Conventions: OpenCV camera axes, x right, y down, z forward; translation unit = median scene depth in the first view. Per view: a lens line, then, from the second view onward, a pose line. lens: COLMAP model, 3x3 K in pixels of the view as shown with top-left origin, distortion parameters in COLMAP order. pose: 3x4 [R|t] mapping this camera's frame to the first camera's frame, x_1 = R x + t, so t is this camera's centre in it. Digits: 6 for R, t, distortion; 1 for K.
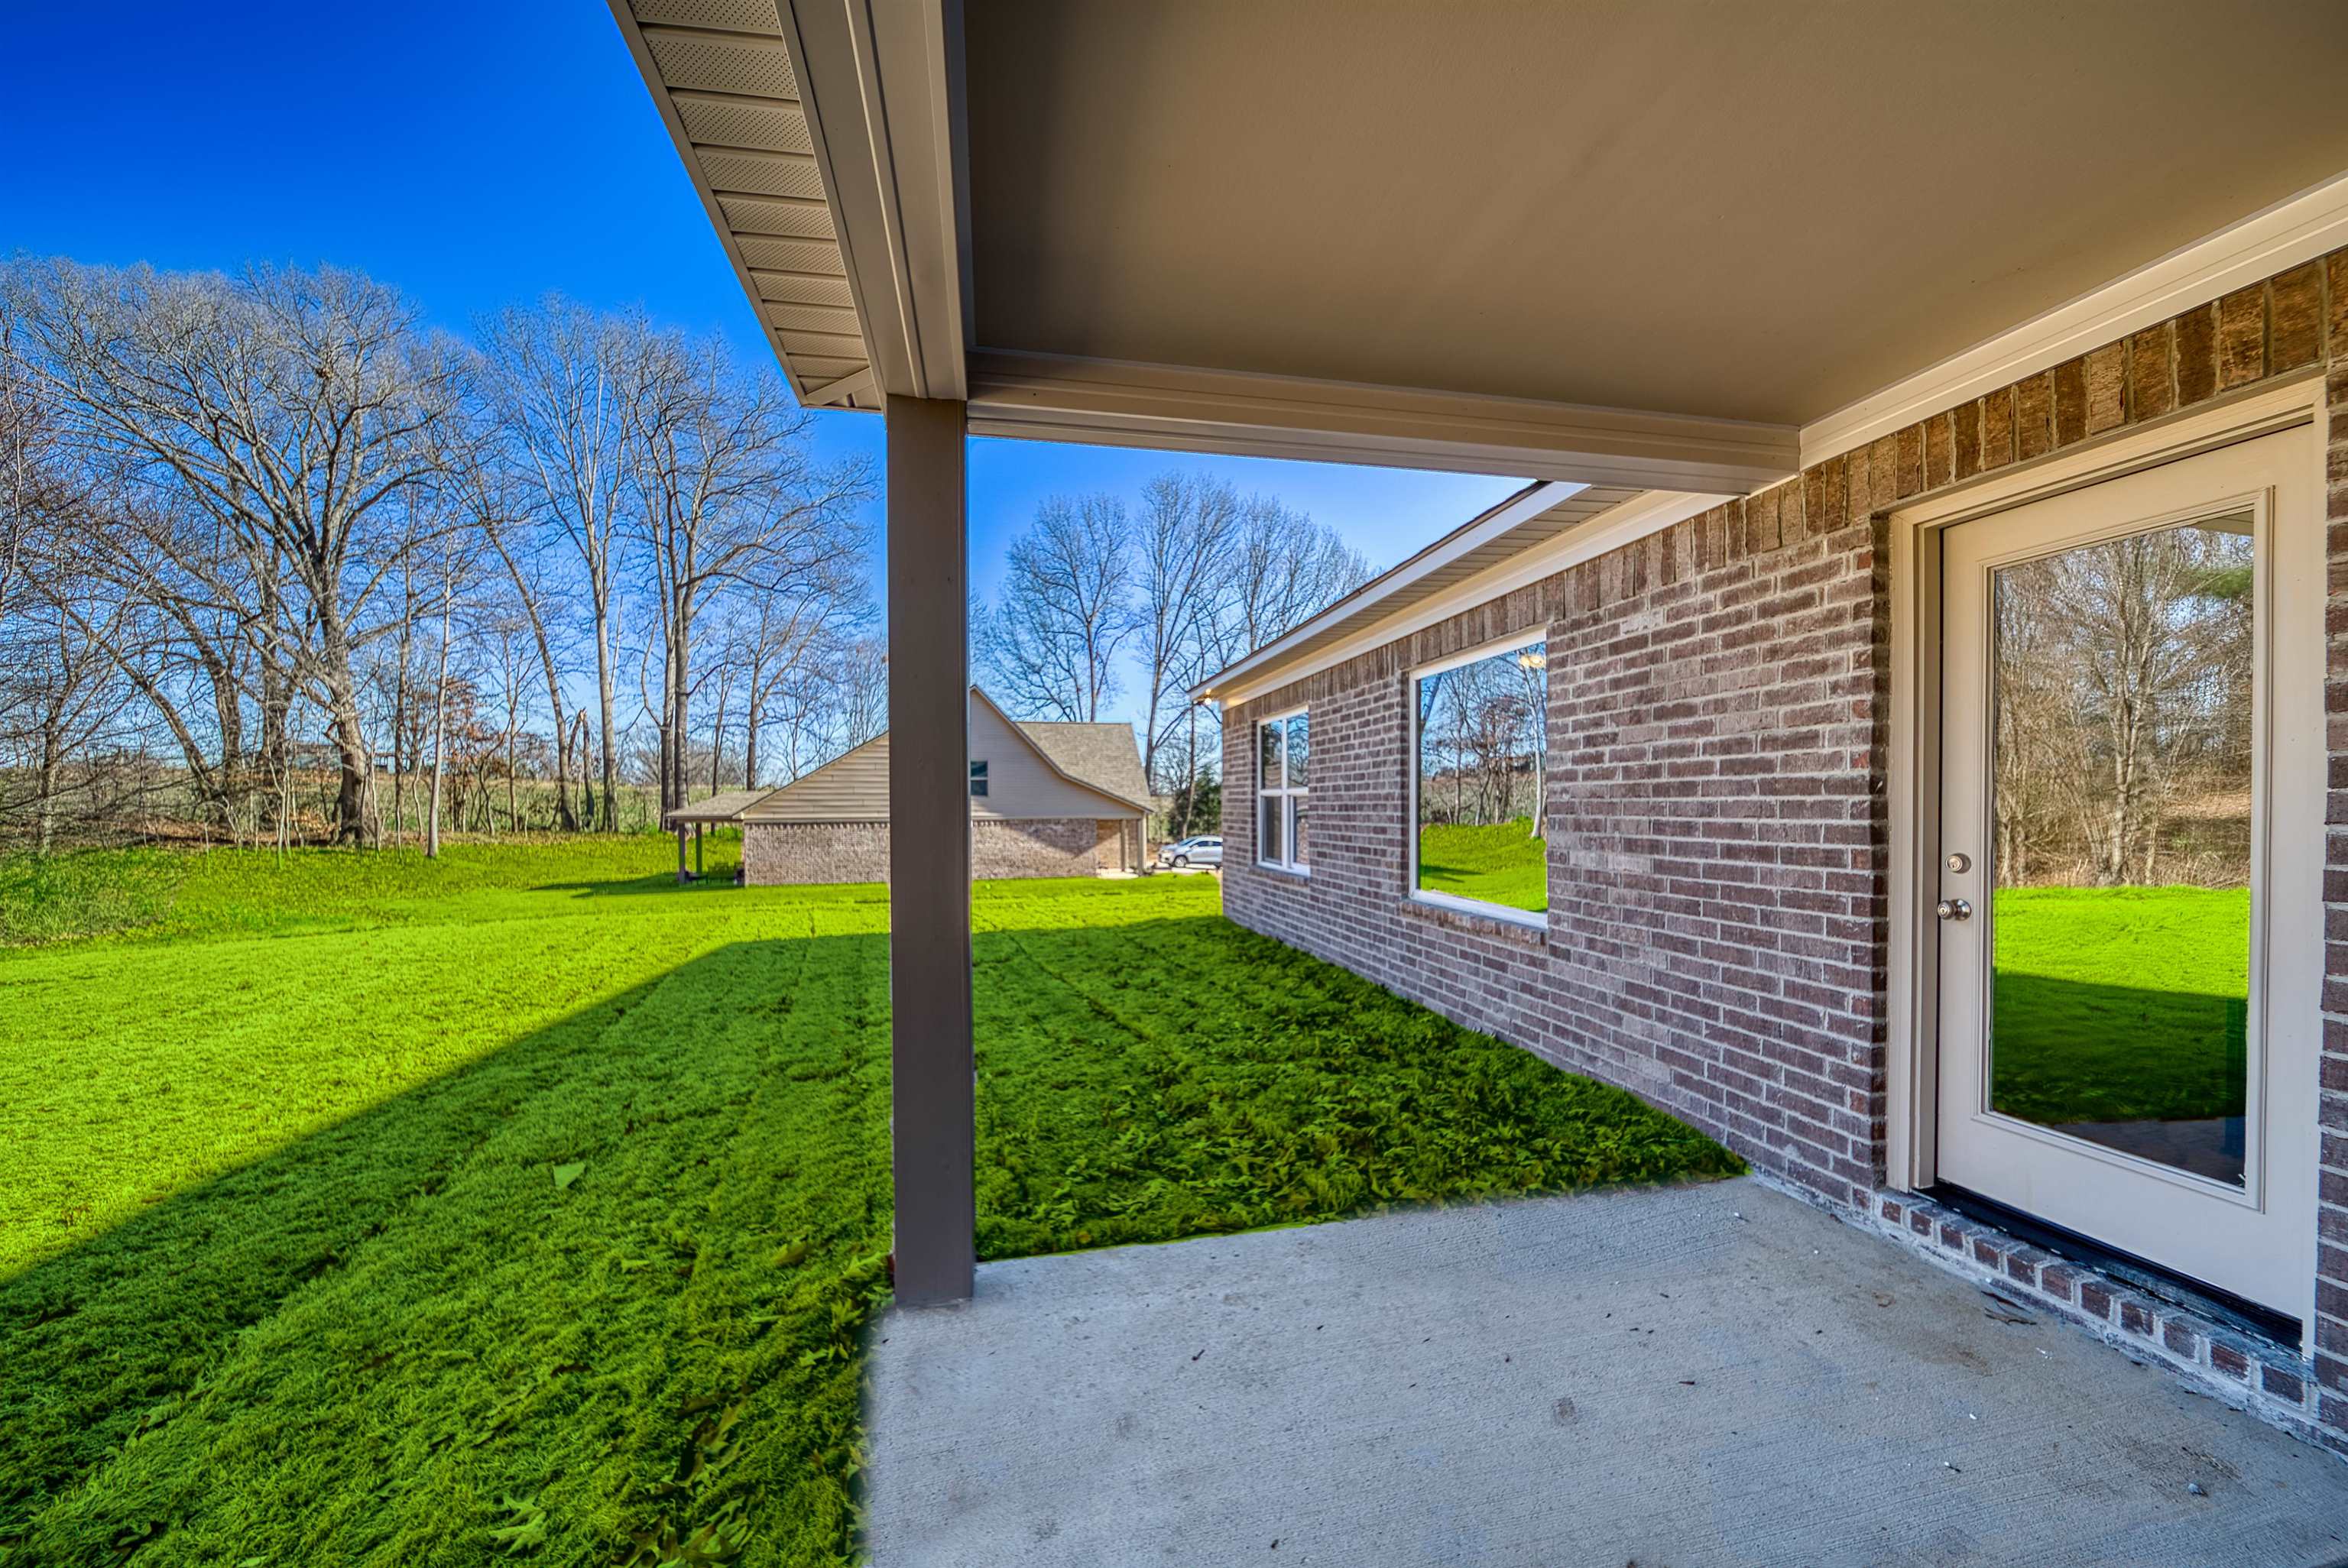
lens RADIAL K [[852.7, 0, 1167.8], [0, 852.7, 813.7], [0, 0, 1]] dist [0.078373, 0.000012]
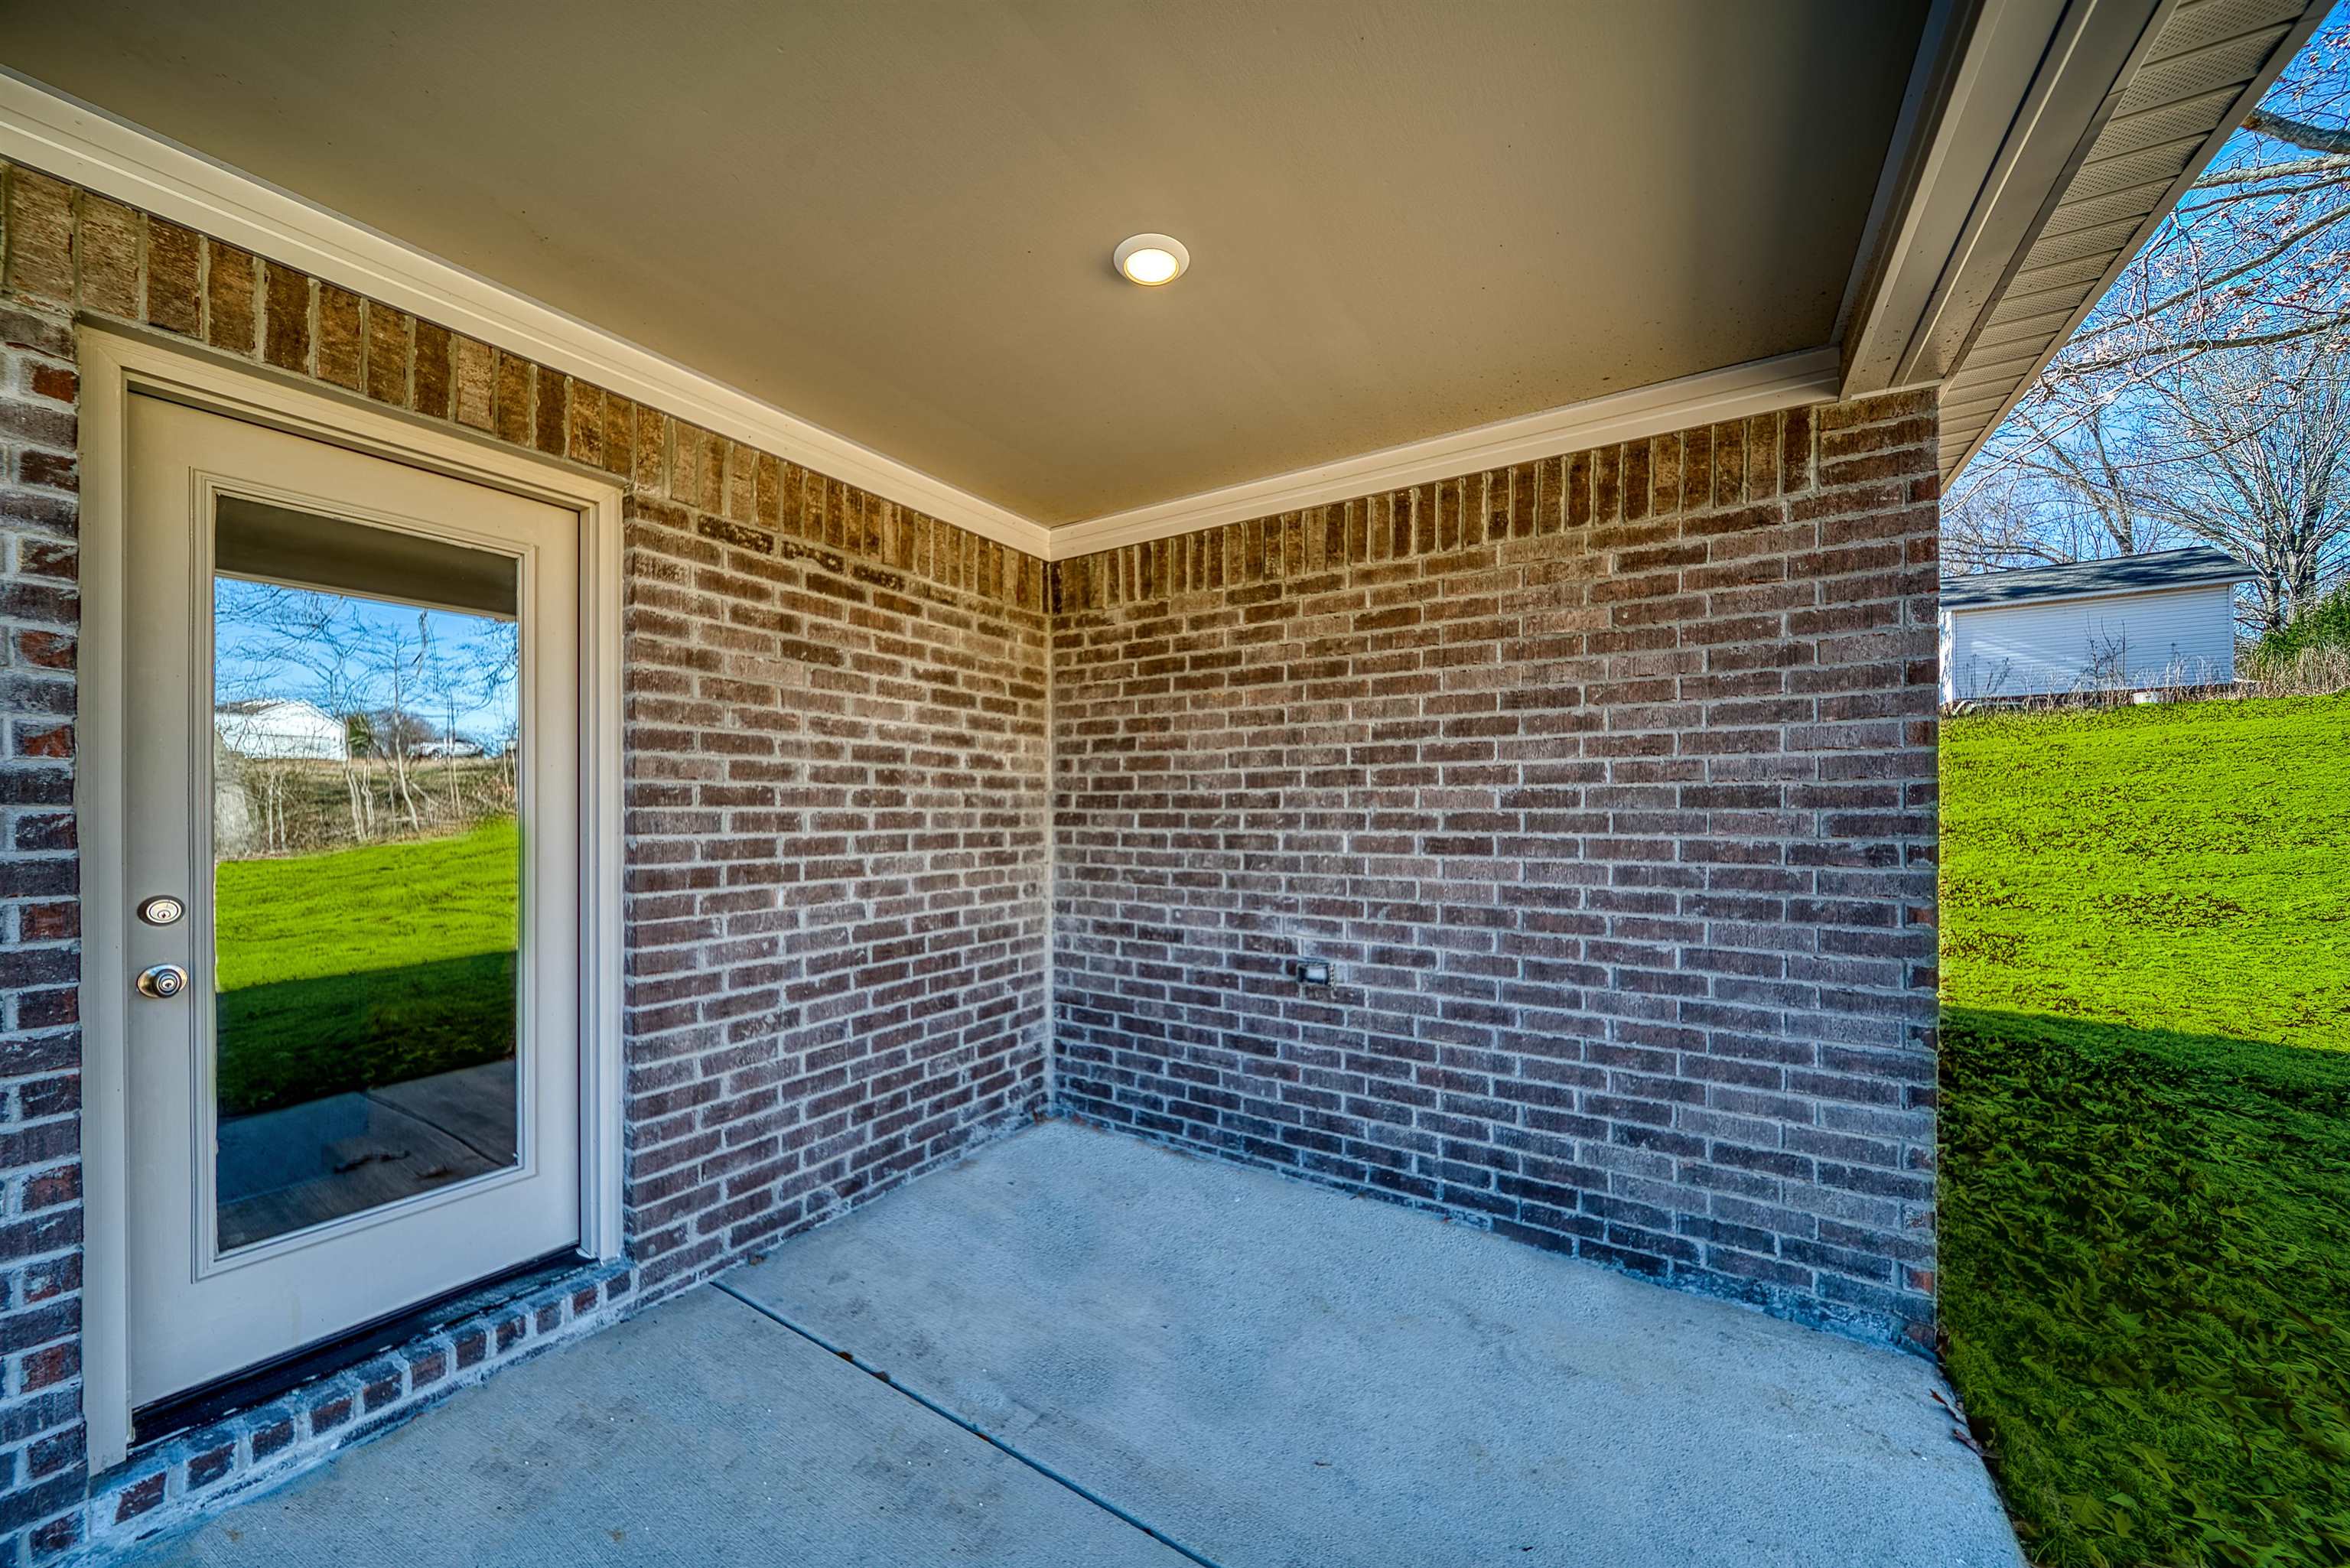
lens RADIAL K [[820.6, 0, 1170.8], [0, 820.6, 818.8], [0, 0, 1]] dist [-0.008286, 0.000032]
pose [[-0.725636, 0.000786, 0.688078, -0.077902], [0.006363, 0.999964, 0.005568, -0.012714], [-0.688049, 0.008419, -0.725615, 1.069287]]
